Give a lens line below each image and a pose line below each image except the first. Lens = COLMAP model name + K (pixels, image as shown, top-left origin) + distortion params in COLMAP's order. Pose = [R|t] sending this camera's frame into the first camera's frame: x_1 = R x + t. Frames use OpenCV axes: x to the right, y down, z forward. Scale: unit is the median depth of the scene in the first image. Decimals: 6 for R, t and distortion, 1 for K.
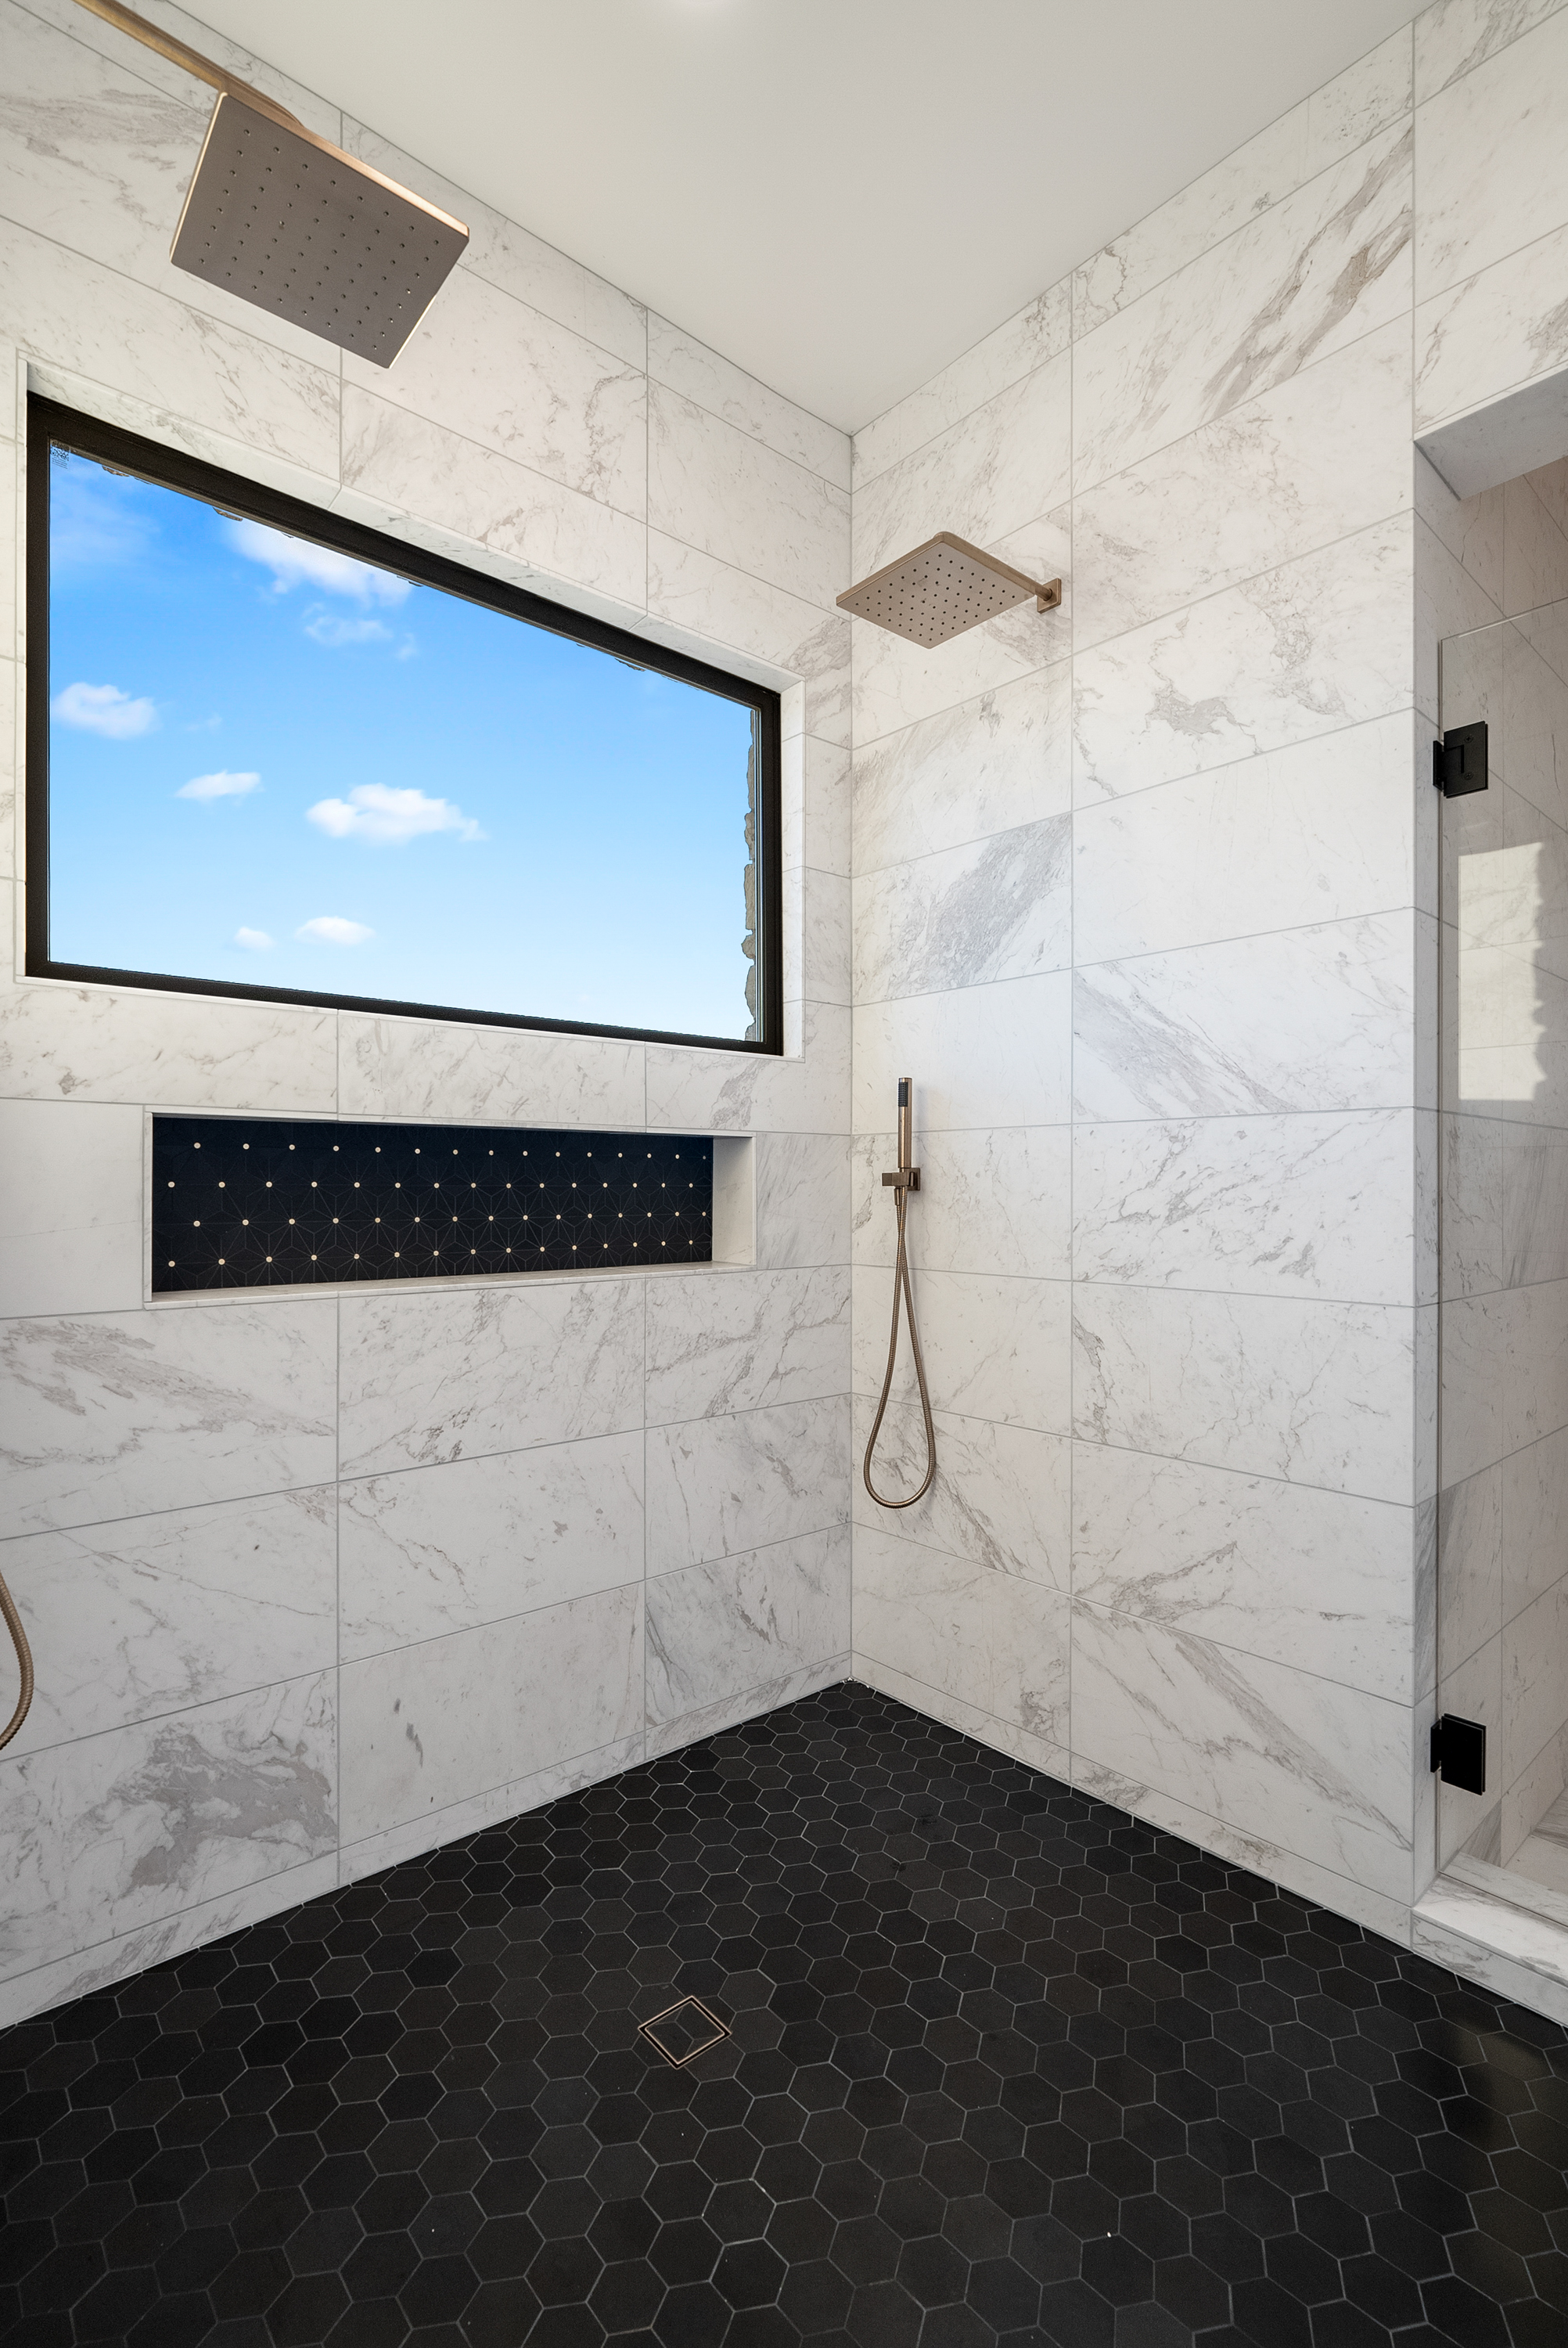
lens RADIAL K [[1066.3, 0, 782.0], [0, 1066.3, 1180.4], [0, 0, 1]] dist [-0.010196, 0.003366]
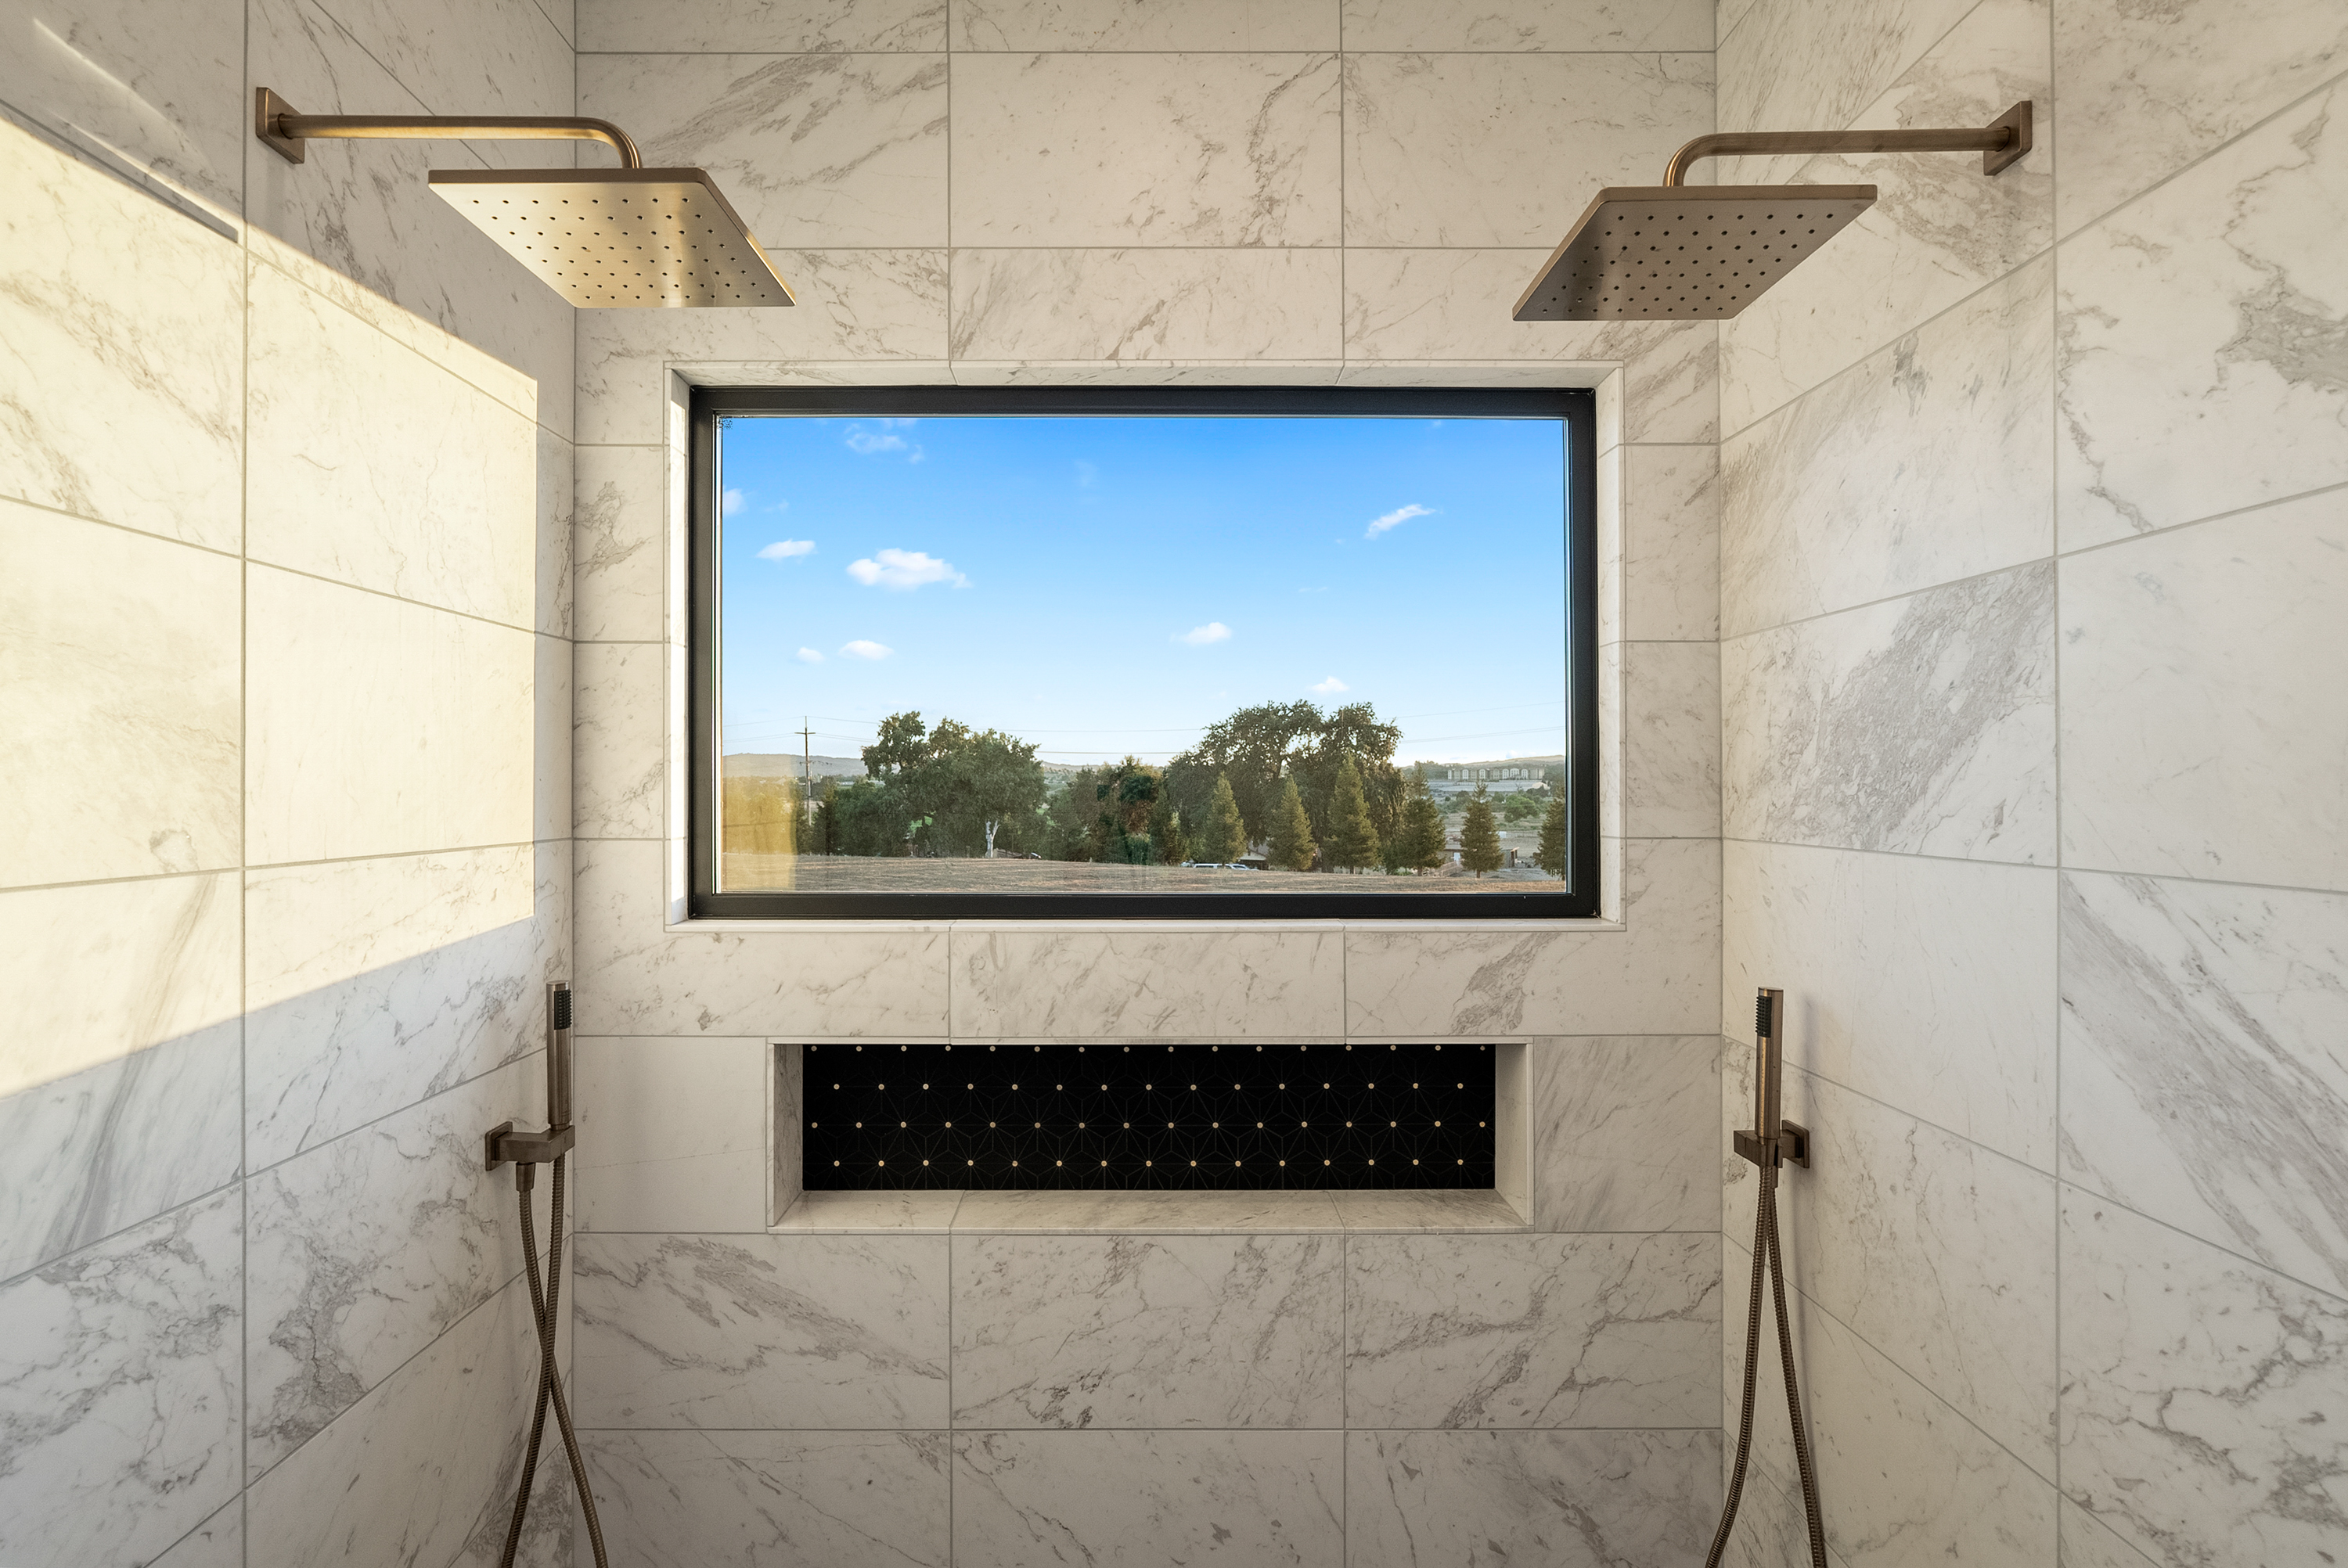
lens RADIAL K [[1066.3, 0, 1161.6], [0, 1066.3, 775.1], [0, 0, 1]] dist [-0.010196, 0.003366]
pose [[0.757393, -0.001885, -0.652957, 0.288438], [0.001065, 0.999998, -0.001652, -0.251367], [0.652959, 0.000556, 0.757393, 0.357423]]
